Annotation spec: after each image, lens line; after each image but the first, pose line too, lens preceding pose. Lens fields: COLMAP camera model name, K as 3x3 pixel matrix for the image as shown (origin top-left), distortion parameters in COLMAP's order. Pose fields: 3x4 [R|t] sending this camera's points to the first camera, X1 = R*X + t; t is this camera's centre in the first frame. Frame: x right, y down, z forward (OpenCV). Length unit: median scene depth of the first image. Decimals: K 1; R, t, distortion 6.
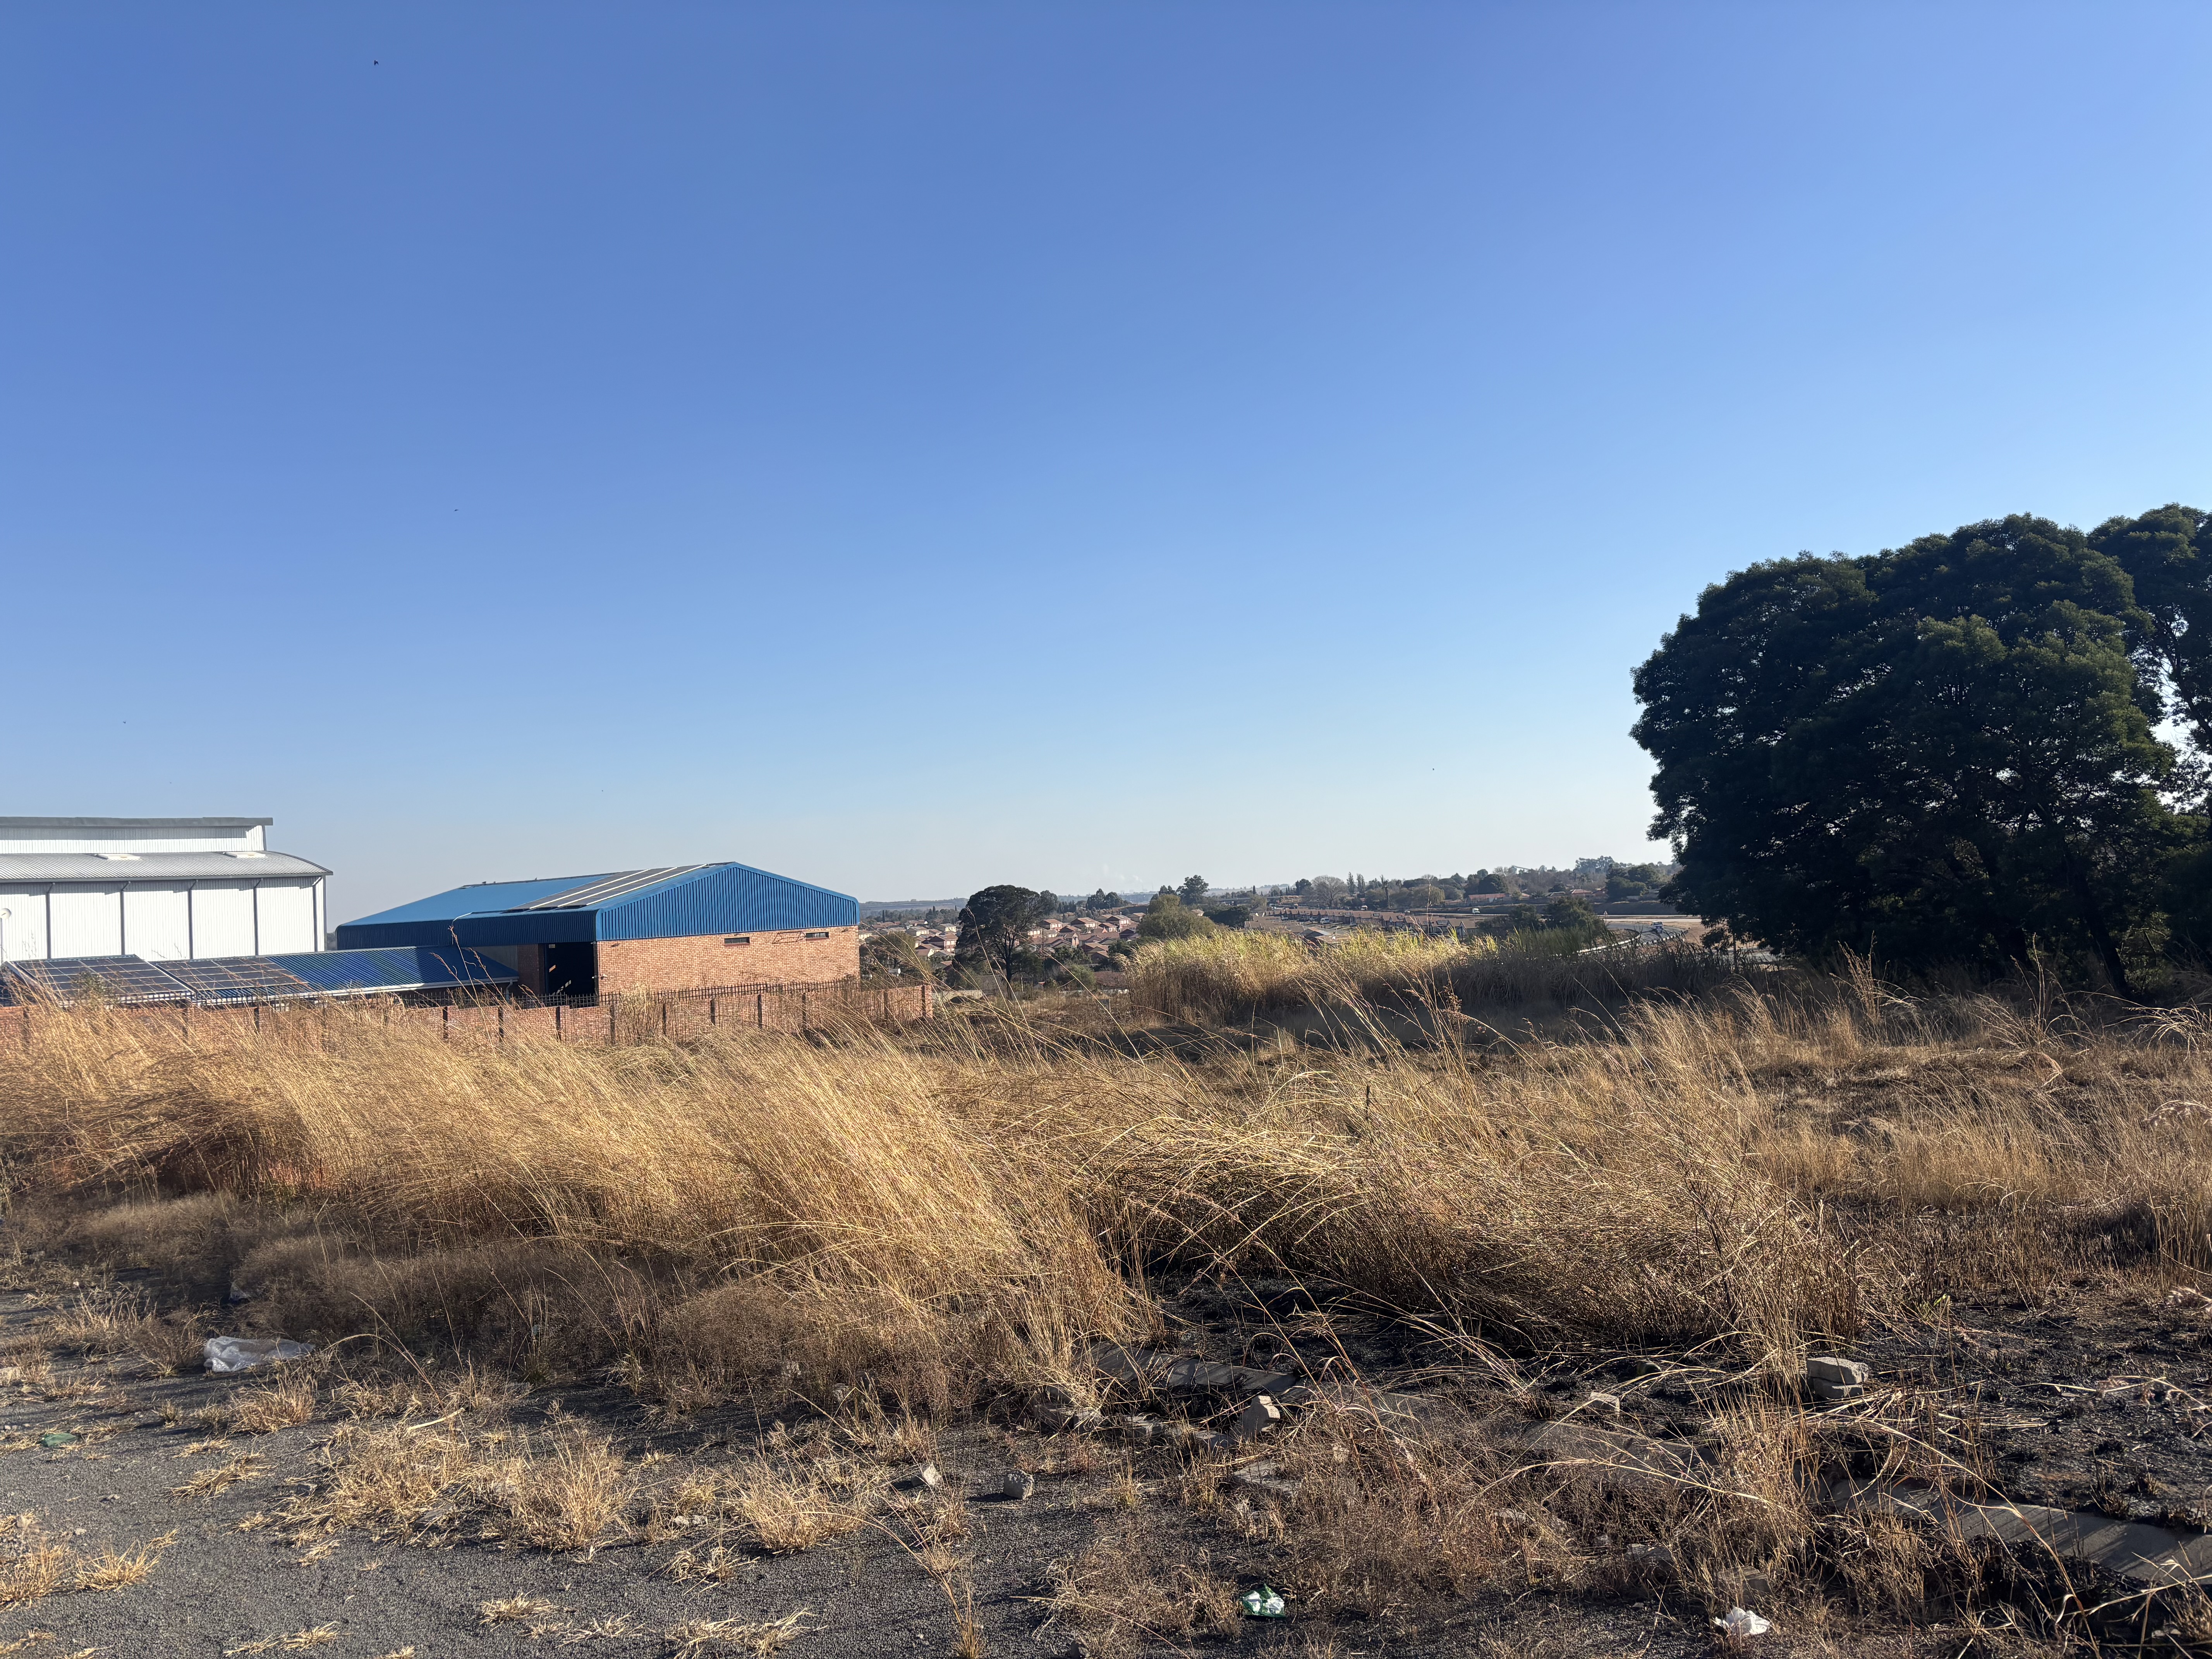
lens RADIAL K [[1633.9, 0, 1115.9], [0, 1633.9, 841.9], [0, 0, 1]] dist [0.030506, -0.035150]
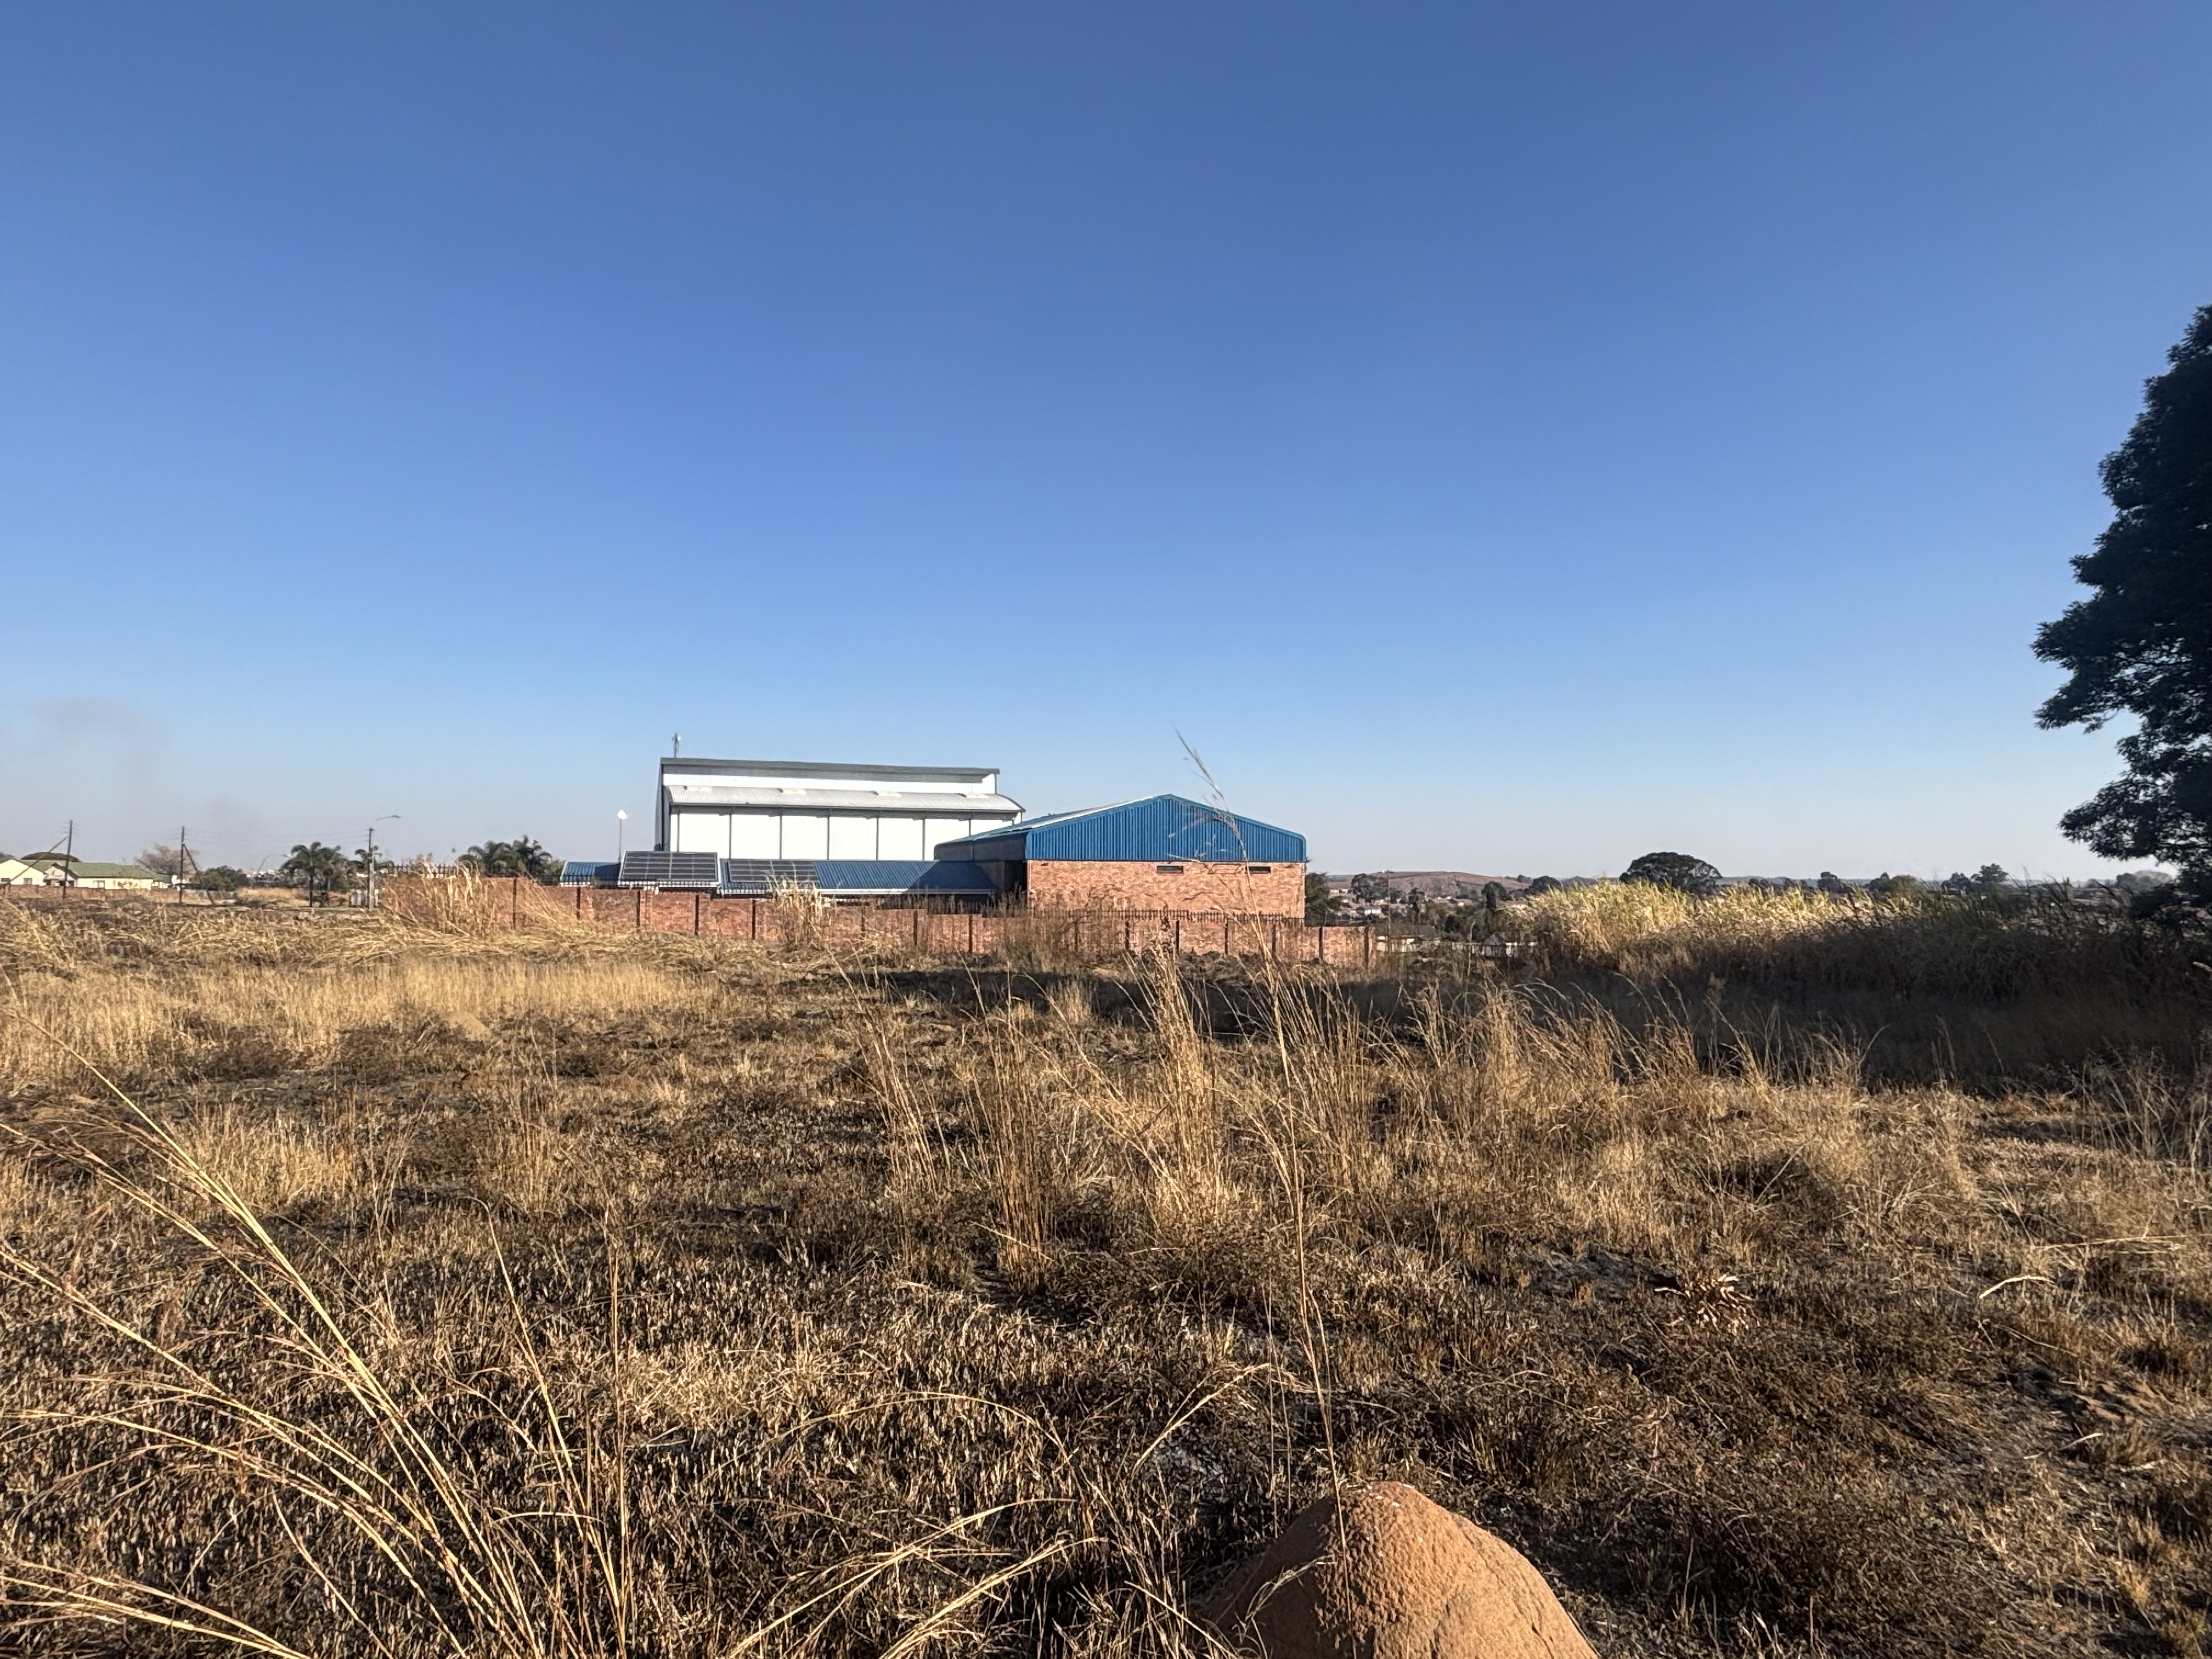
lens RADIAL K [[1297.5, 0, 1121.3], [0, 1297.5, 826.1], [0, 0, 1]] dist [0.005382, -0.013885]
pose [[0.843263, 0.031264, -0.536592, 0.351288], [-0.029206, 0.999497, 0.012337, 0.044340], [0.536708, 0.005269, 0.843752, 0.524139]]
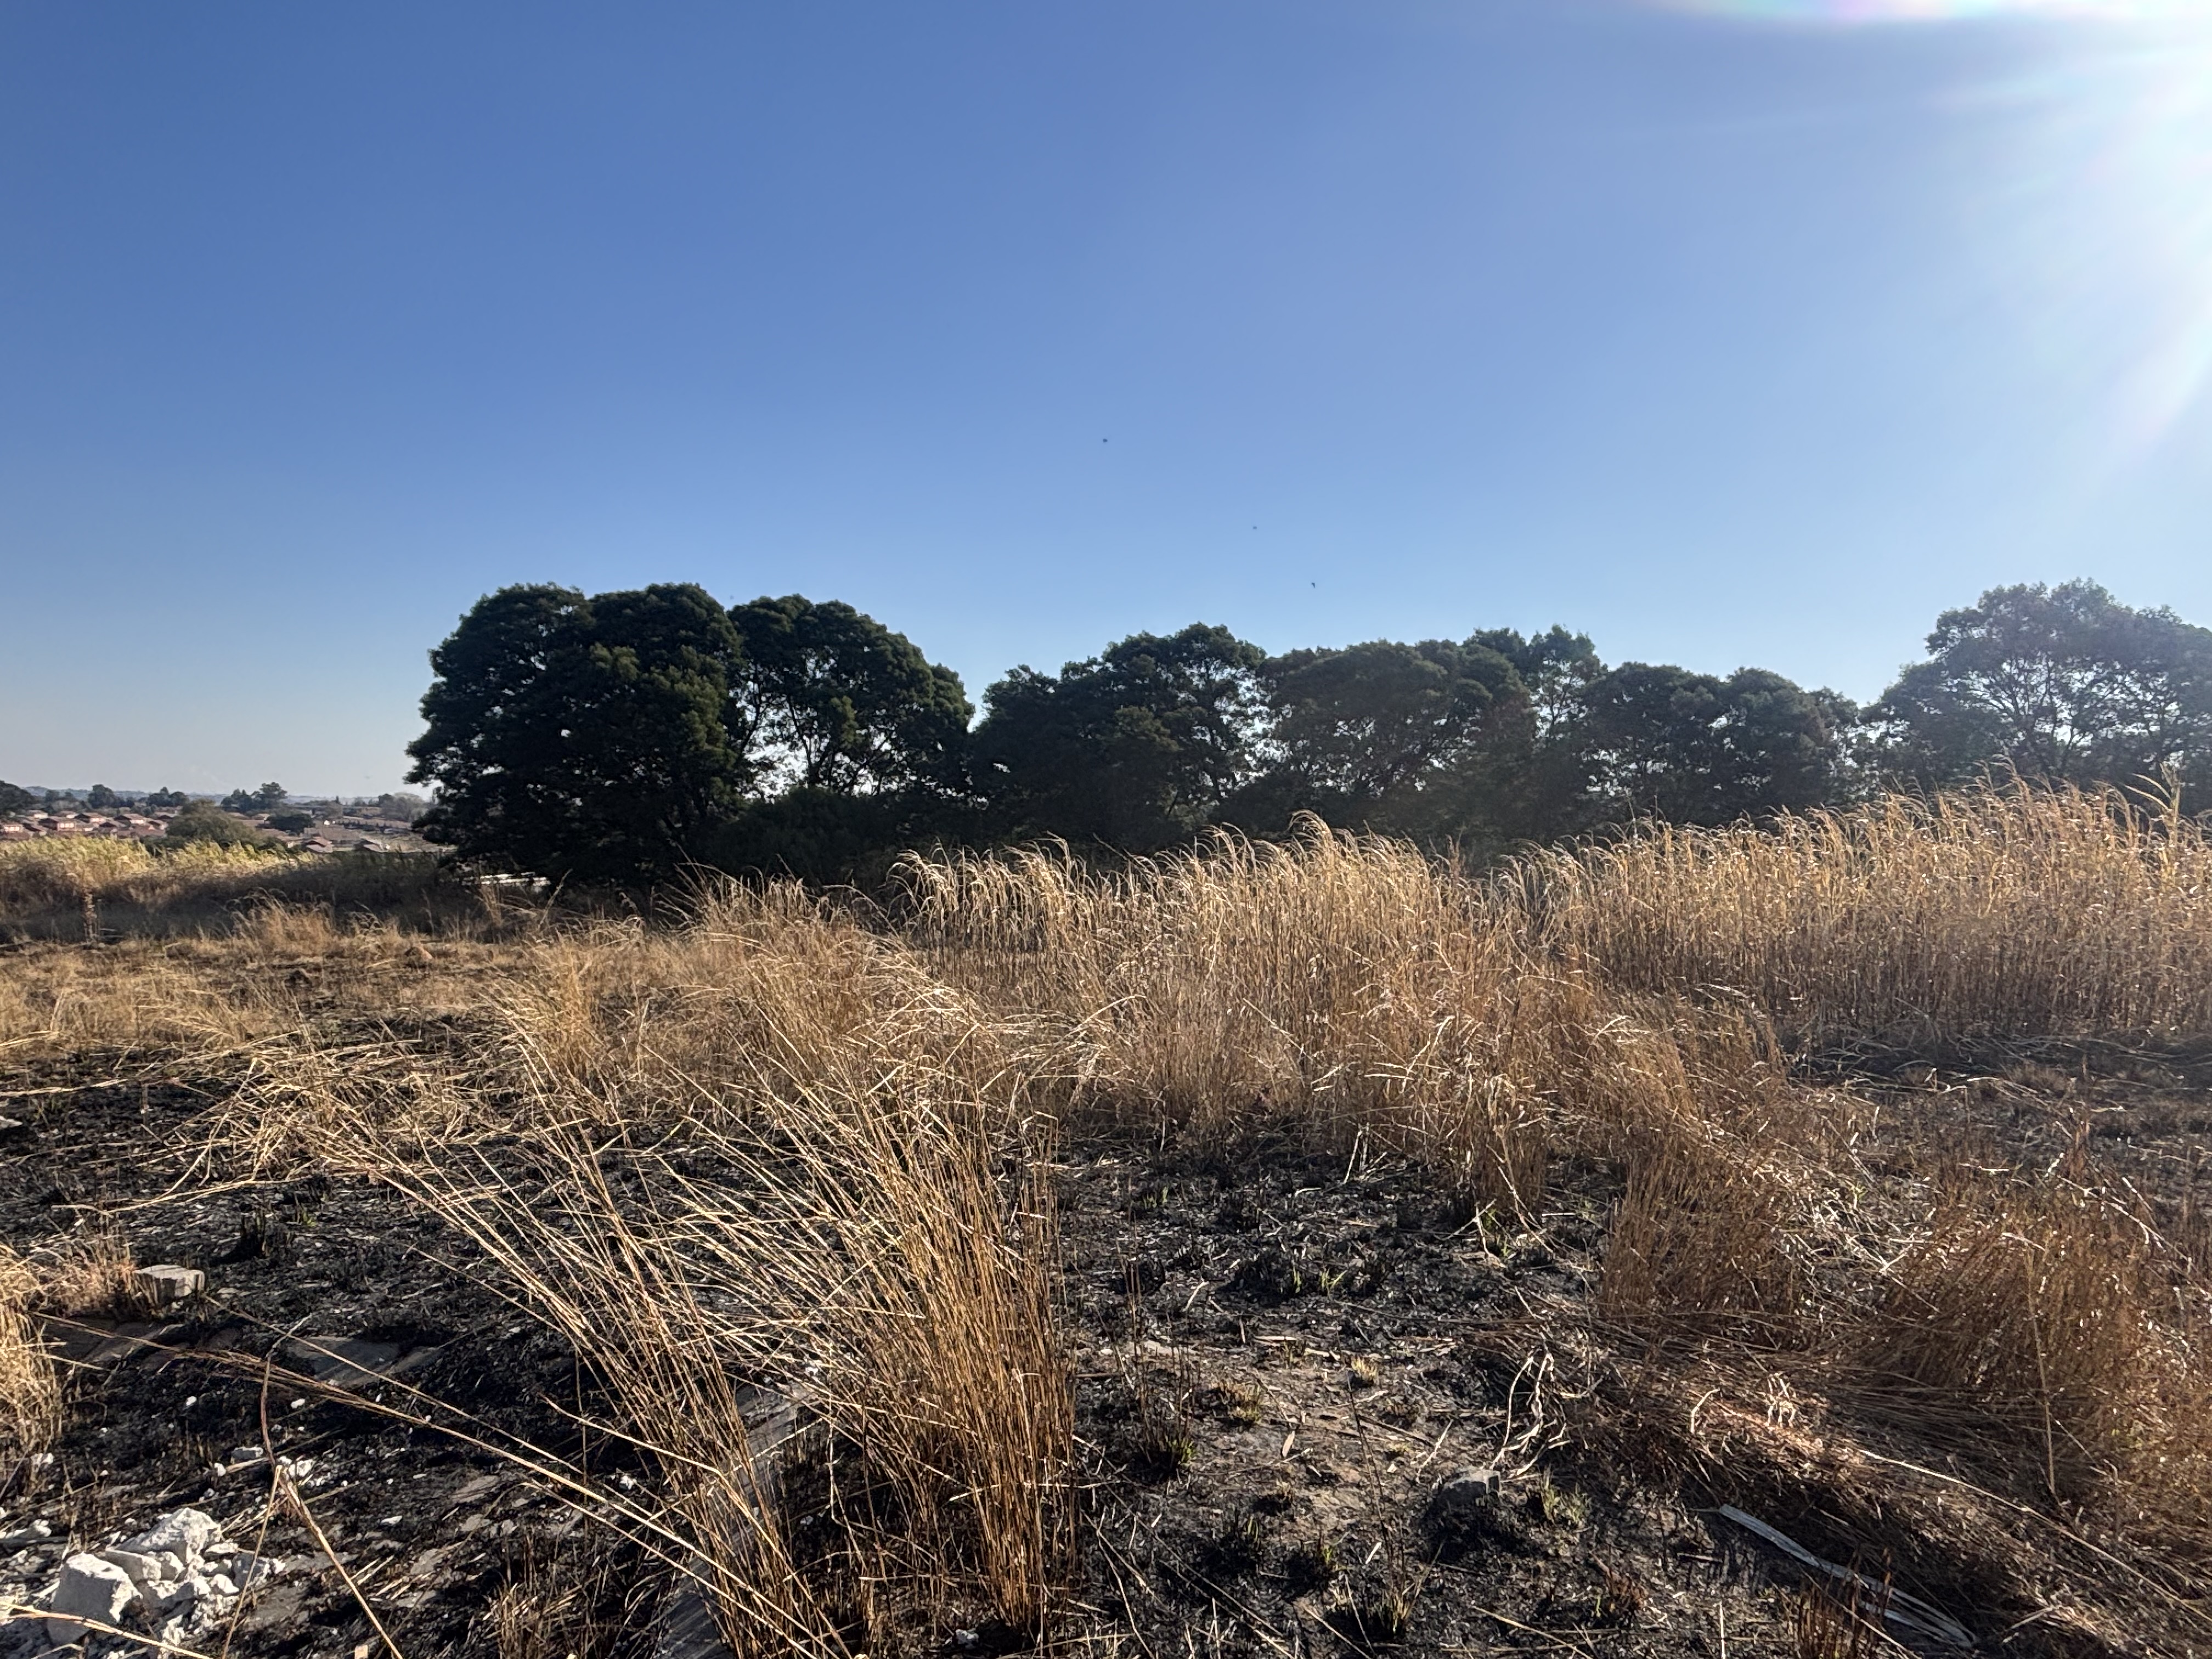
lens RADIAL K [[1297.5, 0, 1102.1], [0, 1297.5, 826.2], [0, 0, 1]] dist [0.005382, -0.013885]
pose [[0.821874, 0.068396, 0.565549, 0.235303], [-0.086052, 0.996280, 0.004566, -0.022923], [-0.563133, -0.052419, 0.824702, -0.188719]]
